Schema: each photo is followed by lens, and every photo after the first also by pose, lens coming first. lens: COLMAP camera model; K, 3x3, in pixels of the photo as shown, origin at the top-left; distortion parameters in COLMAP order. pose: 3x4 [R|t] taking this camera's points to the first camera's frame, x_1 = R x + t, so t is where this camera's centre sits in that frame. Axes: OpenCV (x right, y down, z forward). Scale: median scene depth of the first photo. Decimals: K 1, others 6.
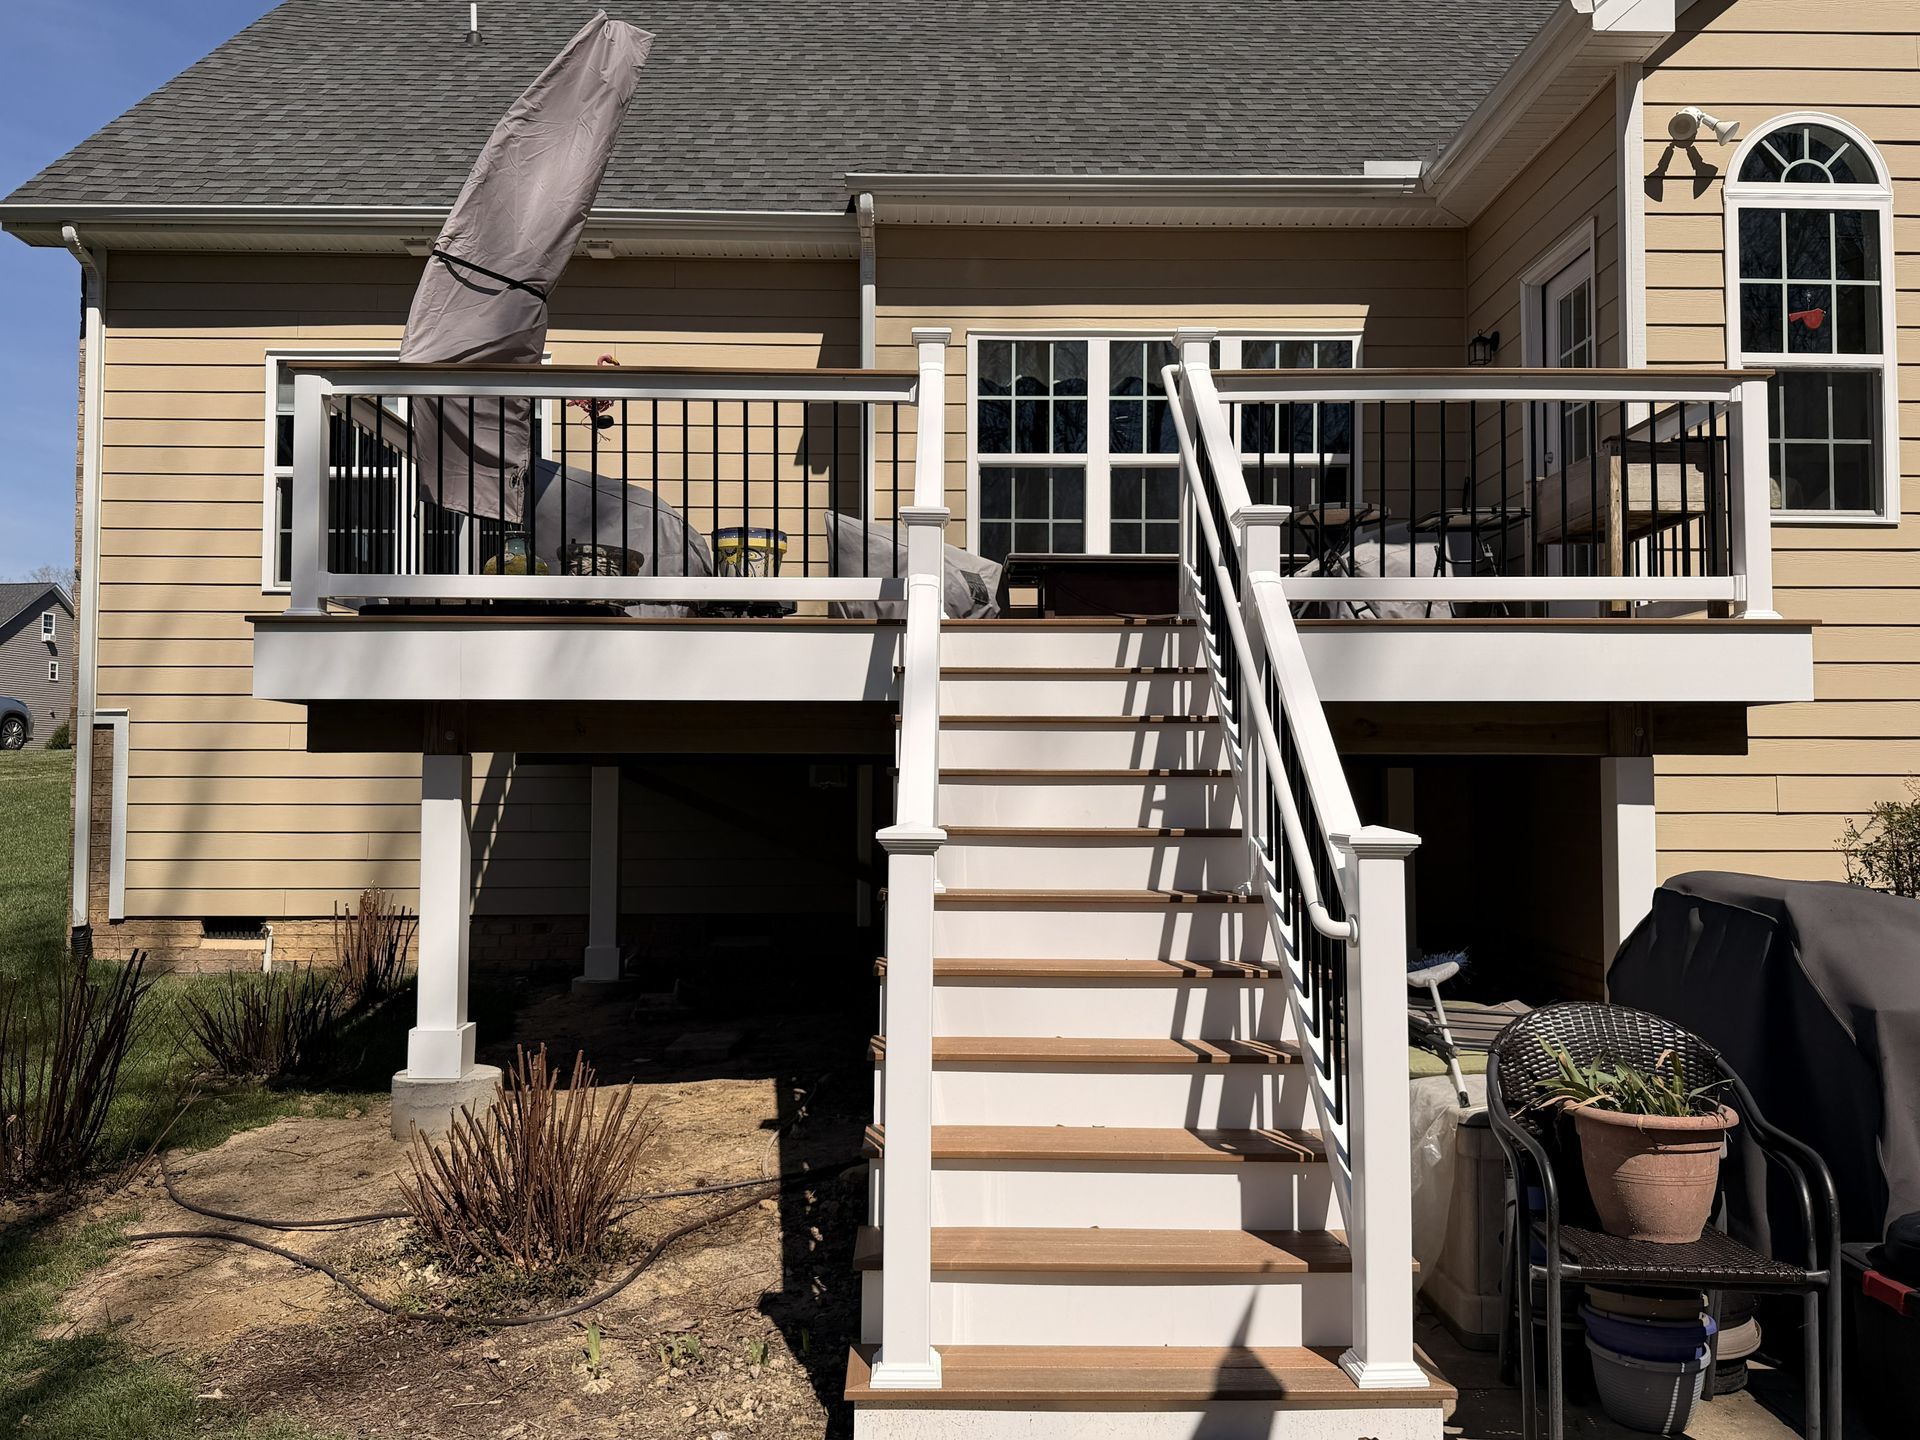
lens RADIAL K [[1561.8, 0, 960.0], [0, 1561.8, 720.6], [0, 0, 1]] dist [0.143787, -0.451390]
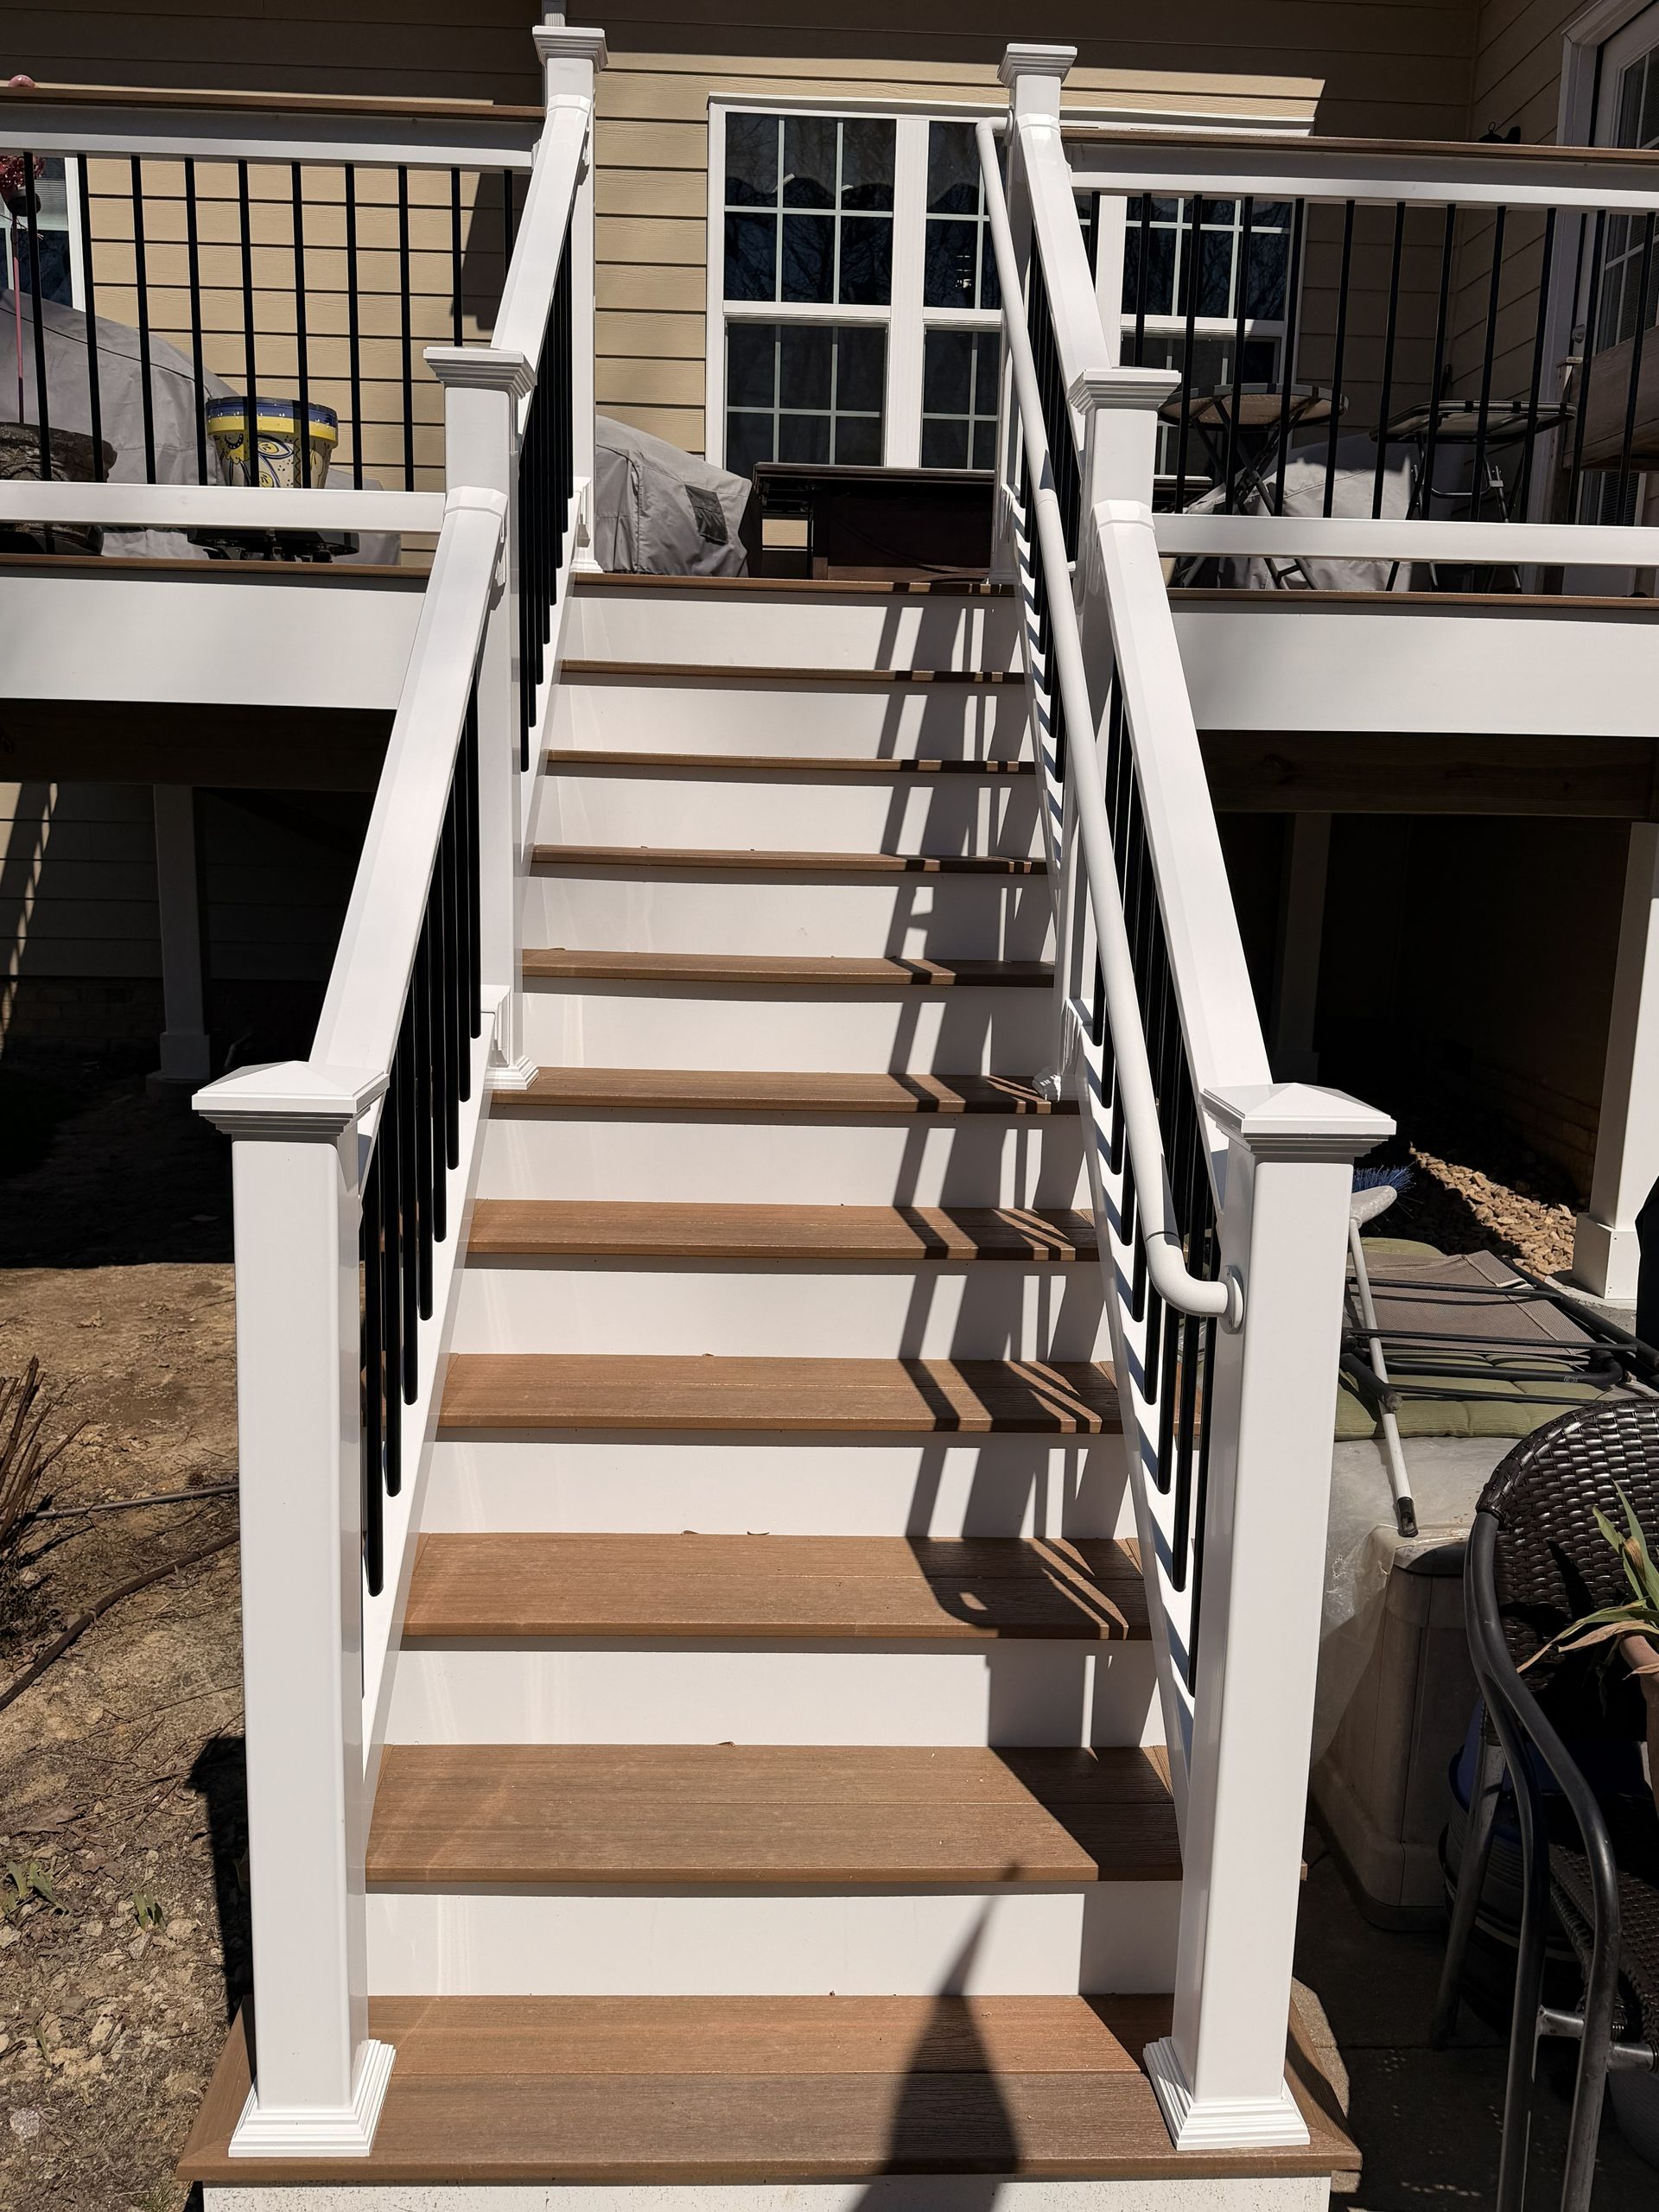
lens RADIAL K [[1765.7, 0, 813.7], [0, 1765.7, 1143.7], [0, 0, 1]] dist [0.130578, -0.267476]
pose [[0.999610, 0.019432, 0.020063, 0.063659], [-0.023834, 0.967964, 0.249955, -0.026174], [-0.014563, -0.250336, 0.968050, 0.283540]]
